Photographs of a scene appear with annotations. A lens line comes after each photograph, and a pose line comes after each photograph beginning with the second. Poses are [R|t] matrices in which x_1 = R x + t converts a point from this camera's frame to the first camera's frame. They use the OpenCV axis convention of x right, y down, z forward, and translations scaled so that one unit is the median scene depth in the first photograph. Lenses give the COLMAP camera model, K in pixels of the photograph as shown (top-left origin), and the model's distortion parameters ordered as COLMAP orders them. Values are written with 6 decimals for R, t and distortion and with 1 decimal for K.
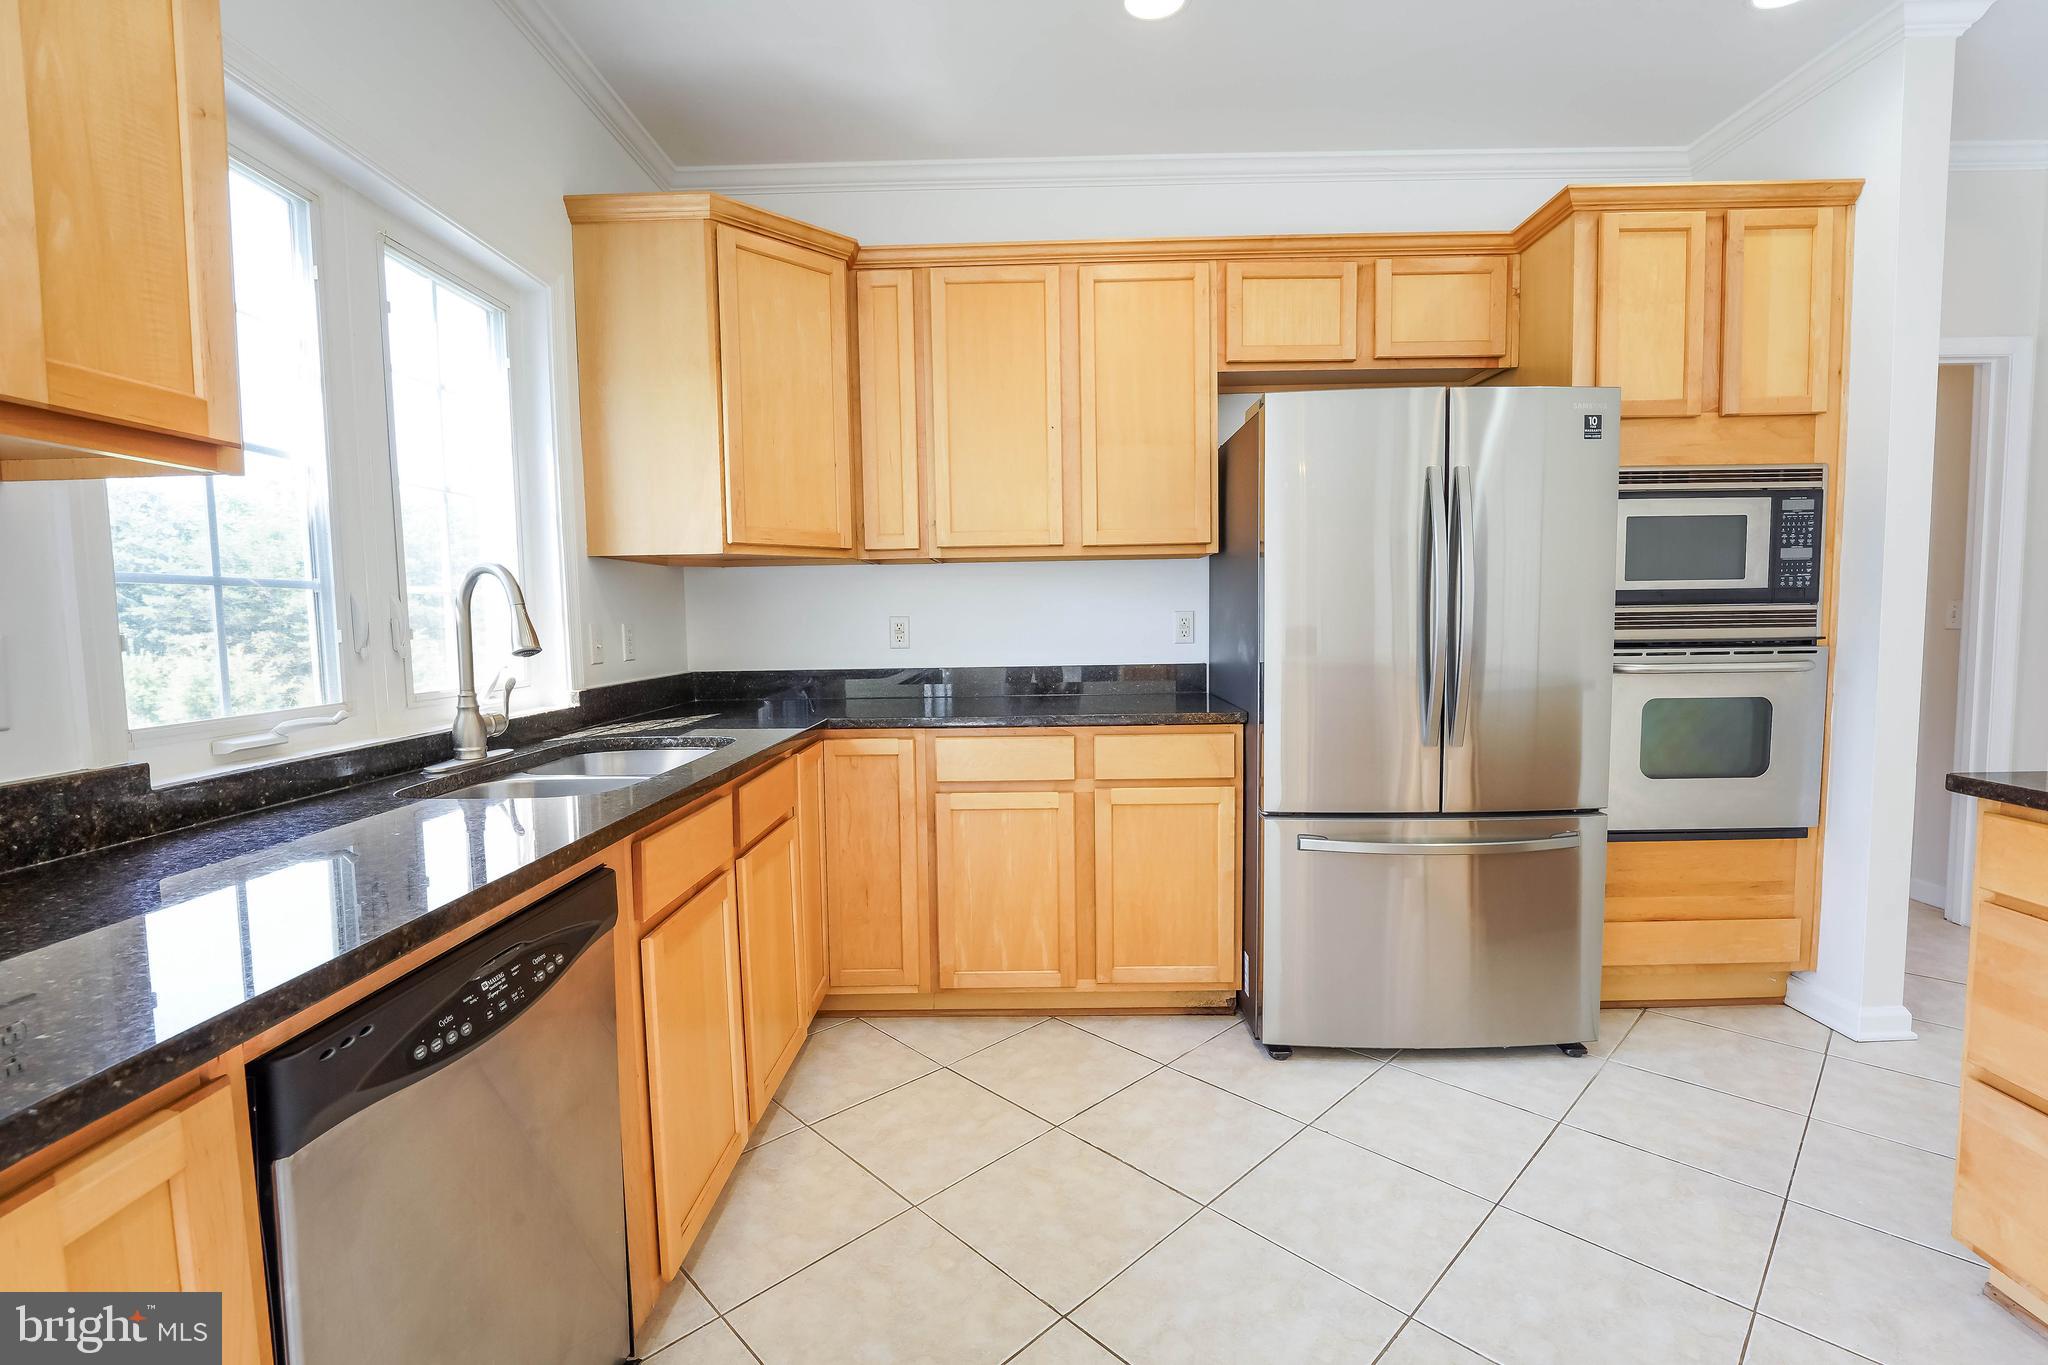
lens RADIAL K [[908.9, 0, 1022.0], [0, 908.9, 679.0], [0, 0, 1]] dist [-0.016850, 0.001709]
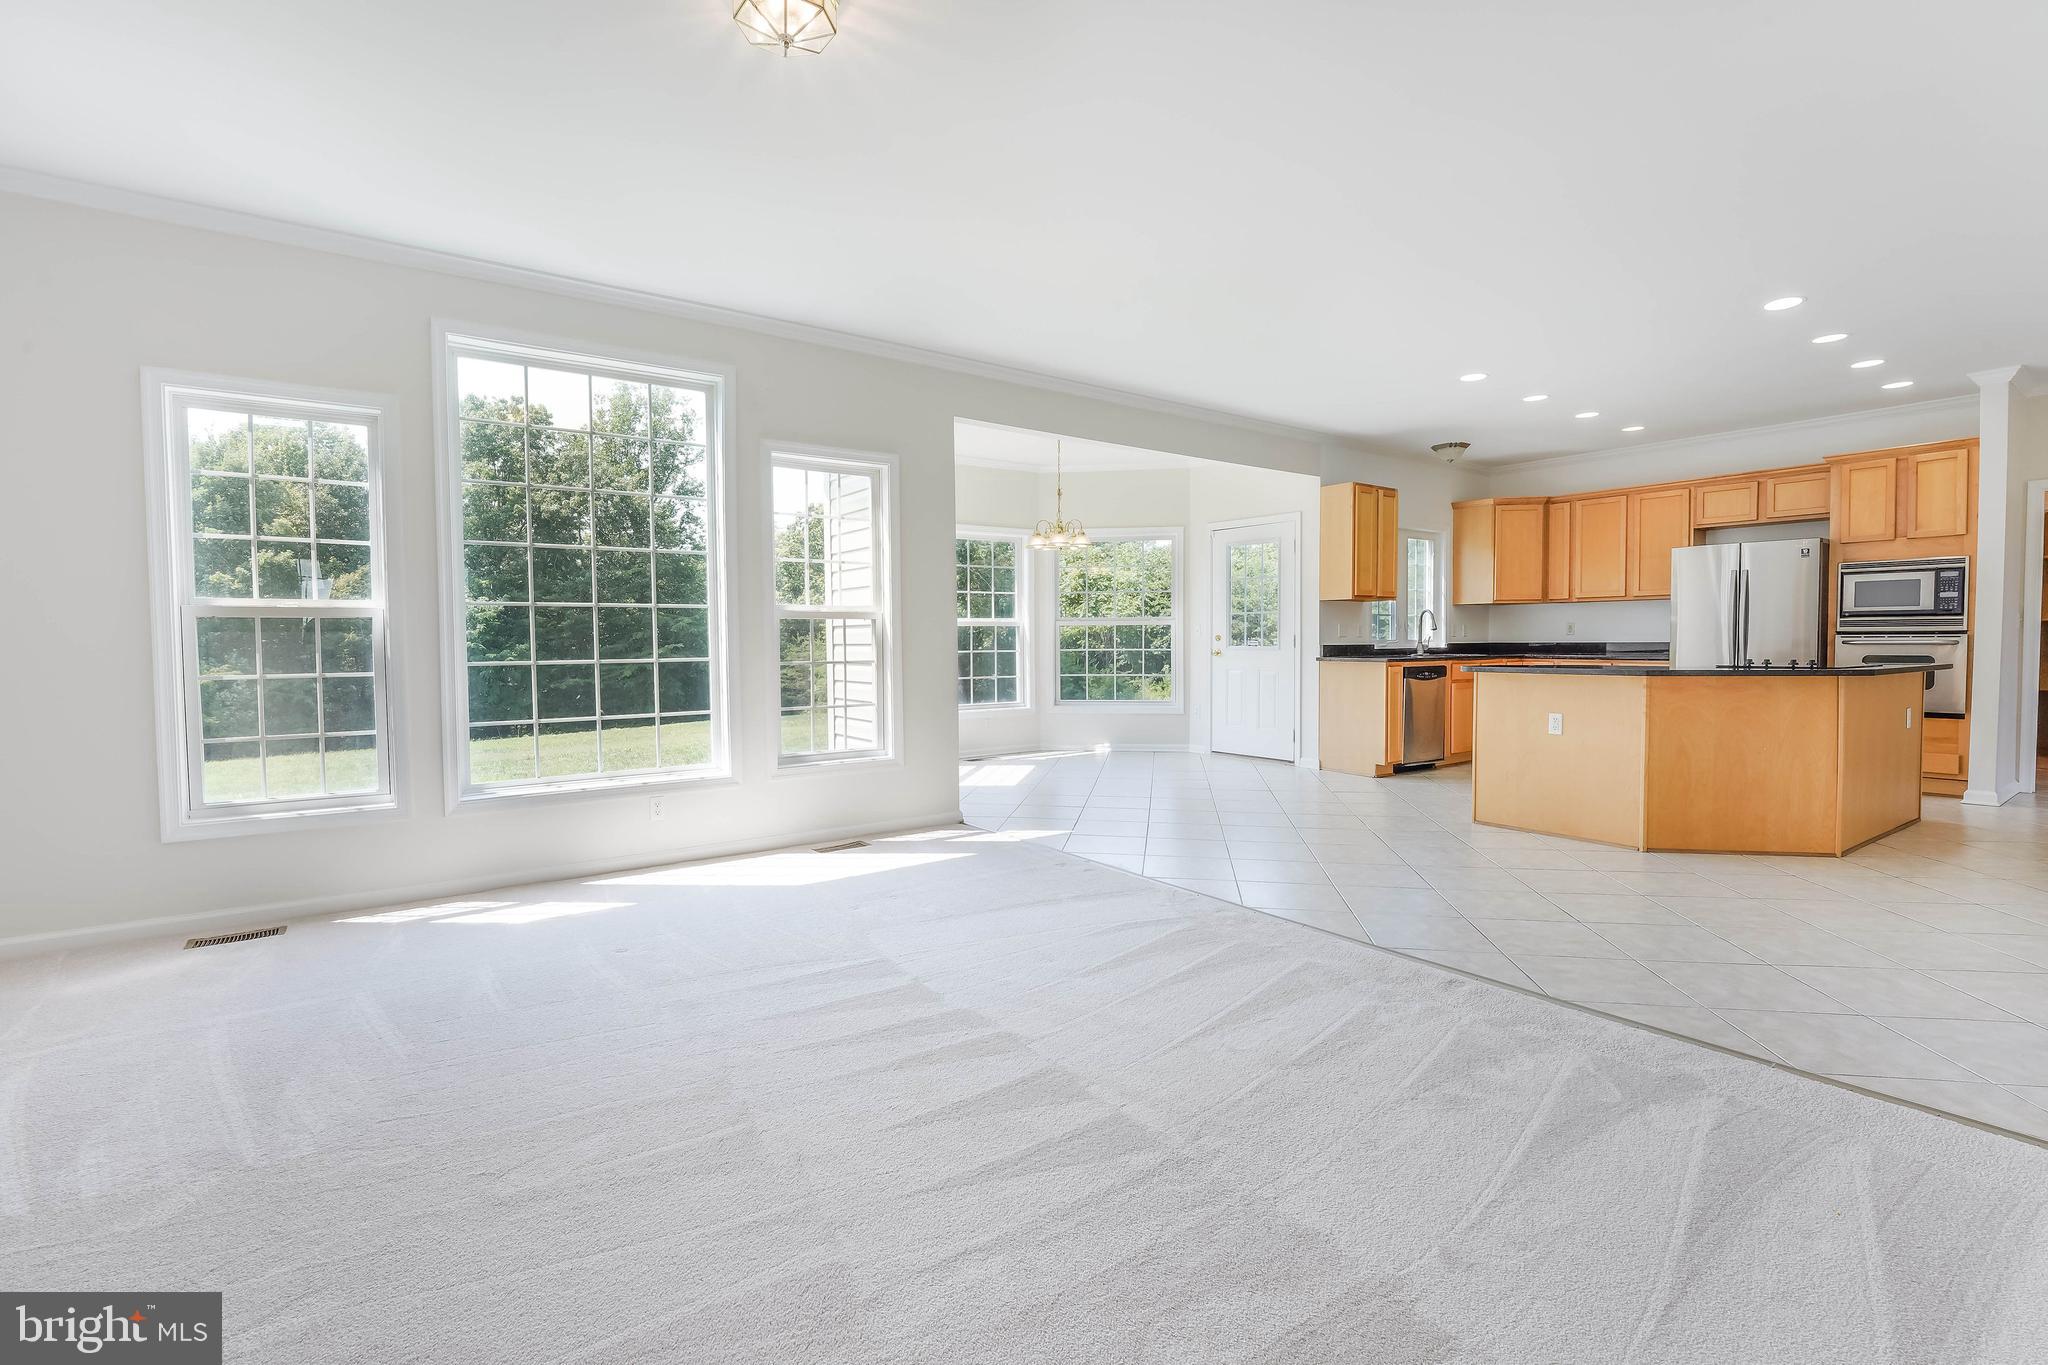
lens RADIAL K [[908.9, 0, 1025.1], [0, 908.9, 679.3], [0, 0, 1]] dist [-0.016850, 0.001709]
pose [[0.602411, 0.047117, -0.796794, 1.283058], [-0.057487, 0.998225, 0.015566, 0.184648], [0.796113, 0.036427, 0.604051, -2.337115]]
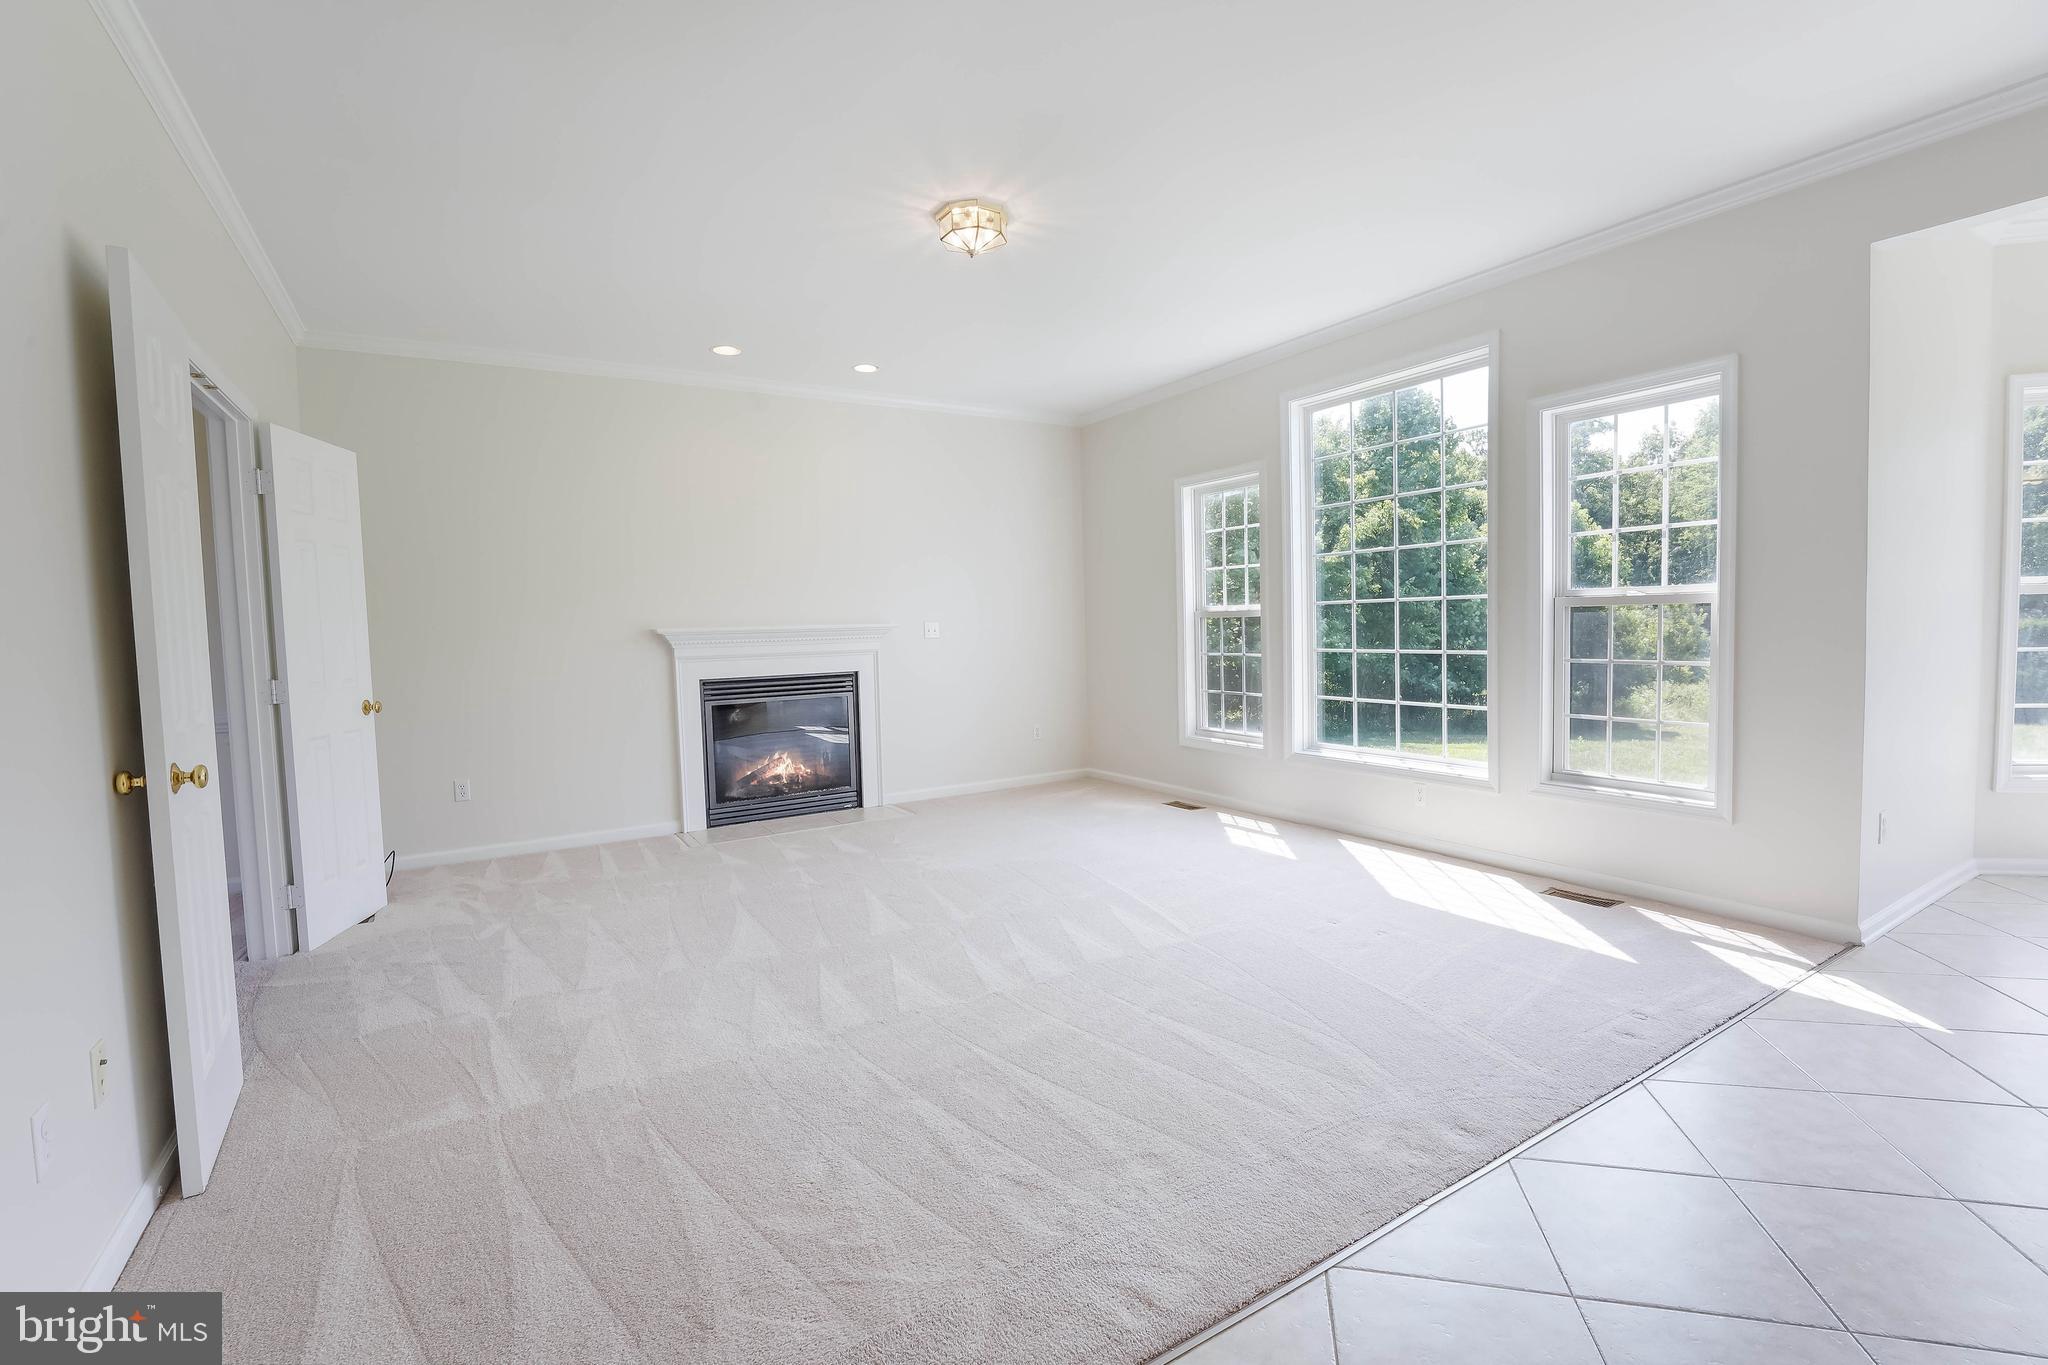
lens RADIAL K [[908.9, 0, 1025.0], [0, 908.9, 681.3], [0, 0, 1]] dist [-0.016850, 0.001709]
pose [[-0.839965, 0.081863, -0.536431, 1.097196], [0.008785, 0.990477, 0.137398, 0.017223], [0.542570, 0.110697, -0.832685, -0.769032]]
